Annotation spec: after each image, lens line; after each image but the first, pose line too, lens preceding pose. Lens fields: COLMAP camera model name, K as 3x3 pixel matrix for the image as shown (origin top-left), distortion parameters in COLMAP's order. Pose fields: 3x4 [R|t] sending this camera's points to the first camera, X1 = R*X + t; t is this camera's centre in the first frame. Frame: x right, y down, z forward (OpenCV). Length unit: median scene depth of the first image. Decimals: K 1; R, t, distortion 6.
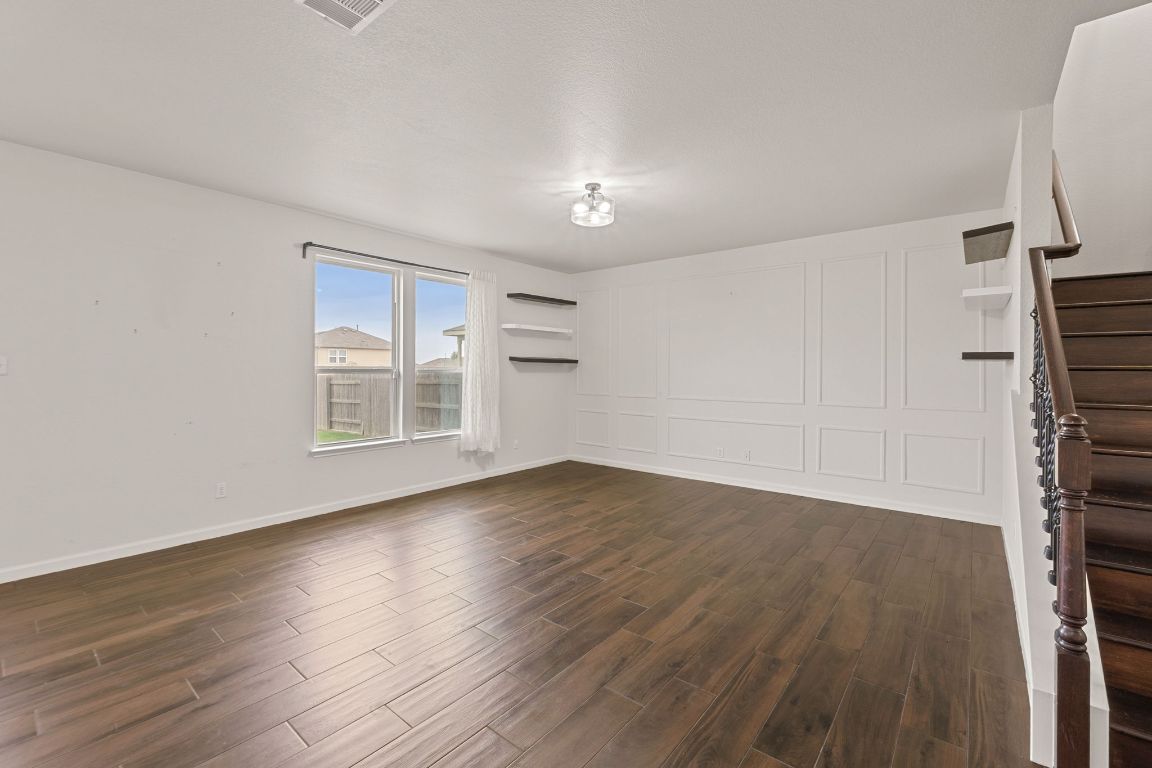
lens RADIAL K [[480.6, 0, 582.4], [0, 480.6, 379.1], [0, 0, 1]] dist [-0.010260, -0.000151]
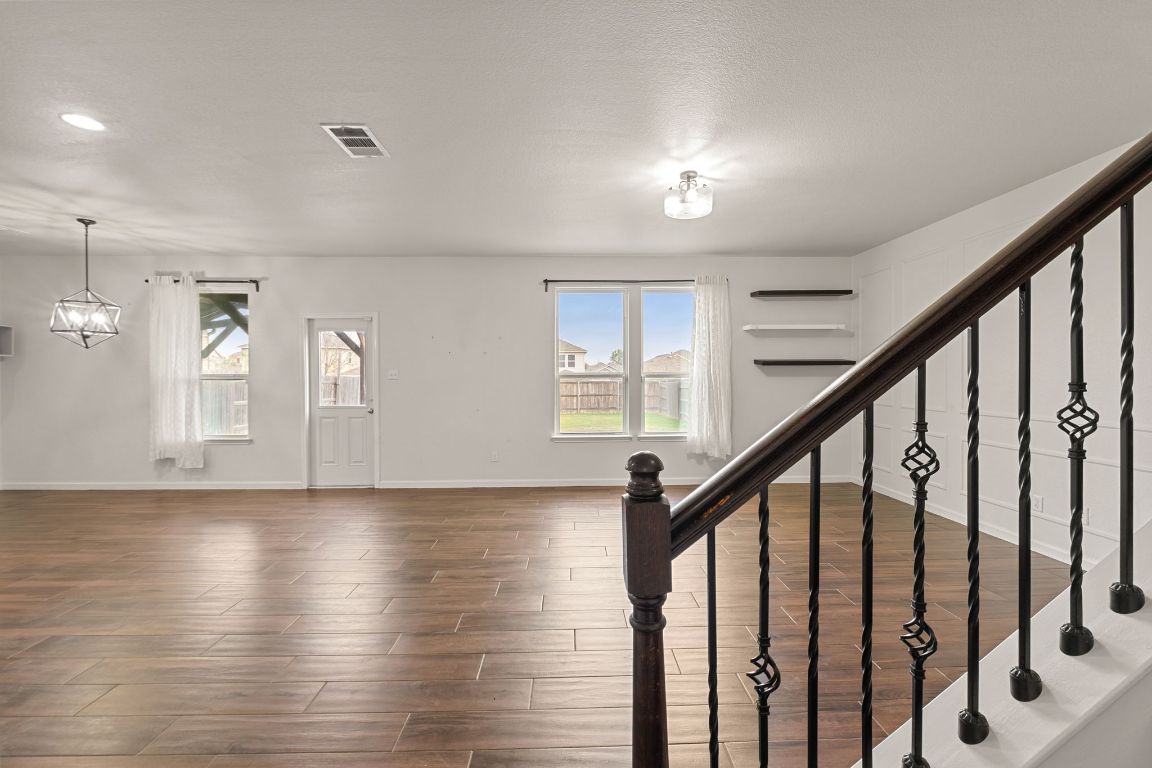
lens RADIAL K [[480.6, 0, 582.4], [0, 480.6, 379.1], [0, 0, 1]] dist [-0.010260, -0.000151]
pose [[0.654511, -0.002461, -0.756049, 0.382598], [-0.007656, 0.999922, -0.009882, 0.003183], [0.756014, 0.012256, 0.654441, 0.155892]]
